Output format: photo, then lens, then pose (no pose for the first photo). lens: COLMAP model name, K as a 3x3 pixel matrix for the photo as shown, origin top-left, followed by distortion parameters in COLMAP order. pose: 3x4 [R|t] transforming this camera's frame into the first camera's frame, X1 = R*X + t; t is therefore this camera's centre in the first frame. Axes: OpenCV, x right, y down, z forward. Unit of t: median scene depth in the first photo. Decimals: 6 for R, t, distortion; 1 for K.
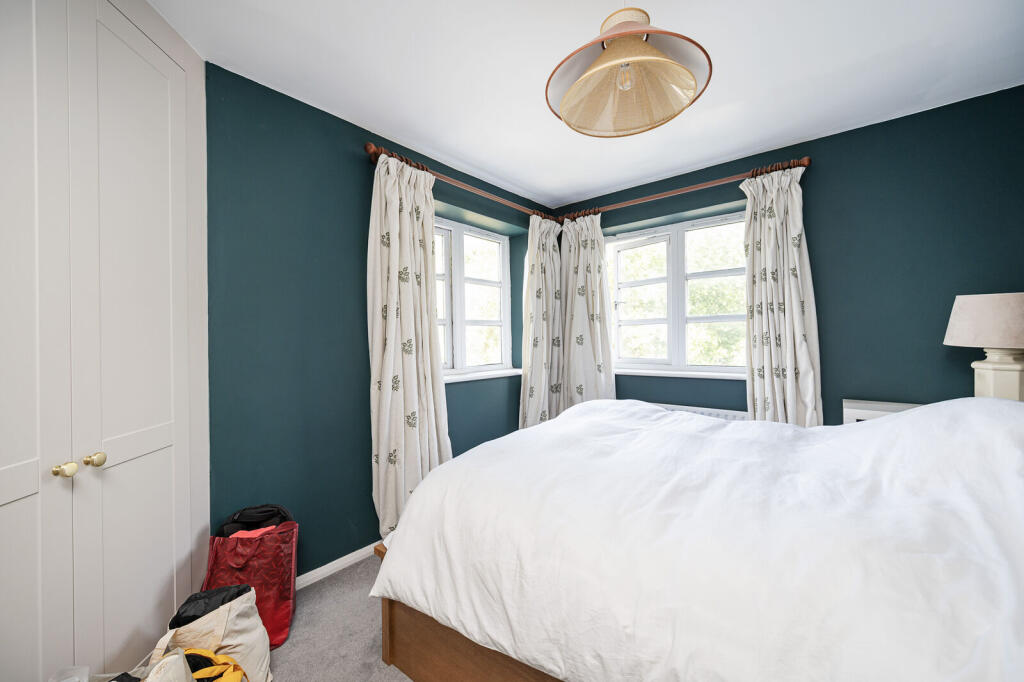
lens RADIAL K [[401.7, 0, 512.0], [0, 401.7, 341.0], [0, 0, 1]] dist [0.000826, 0.000024]
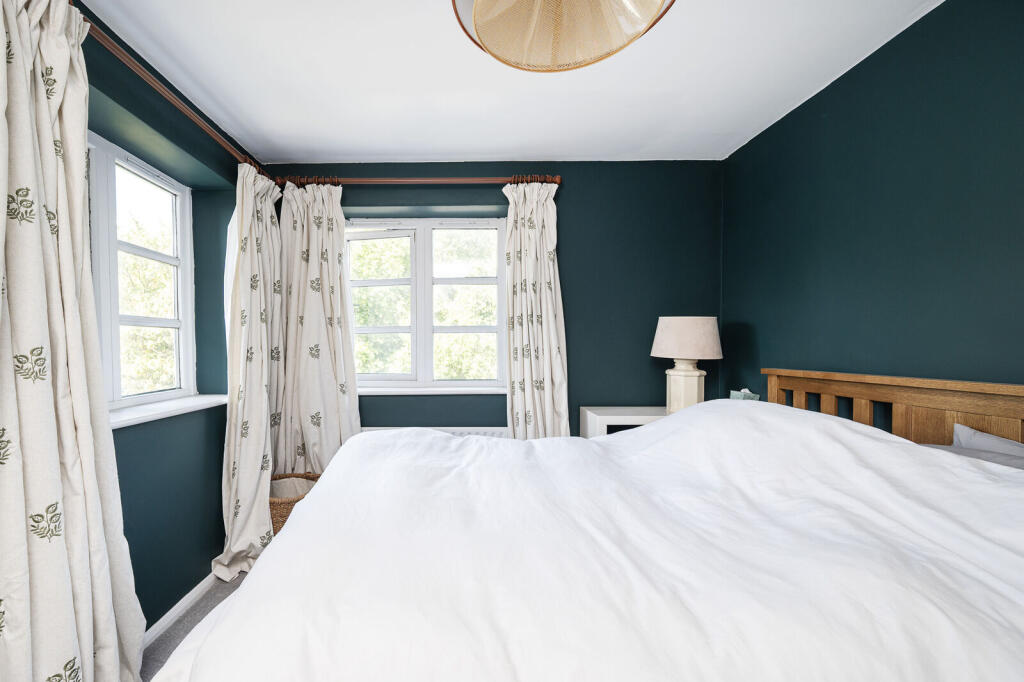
lens RADIAL K [[457.5, 0, 511.9], [0, 457.5, 354.8], [0, 0, 1]] dist [-0.000639, -0.000428]
pose [[0.773781, 0.000608, 0.633453, -0.092719], [-0.003152, 0.999991, 0.002891, 0.000652], [-0.633446, -0.004234, 0.773776, 0.141134]]
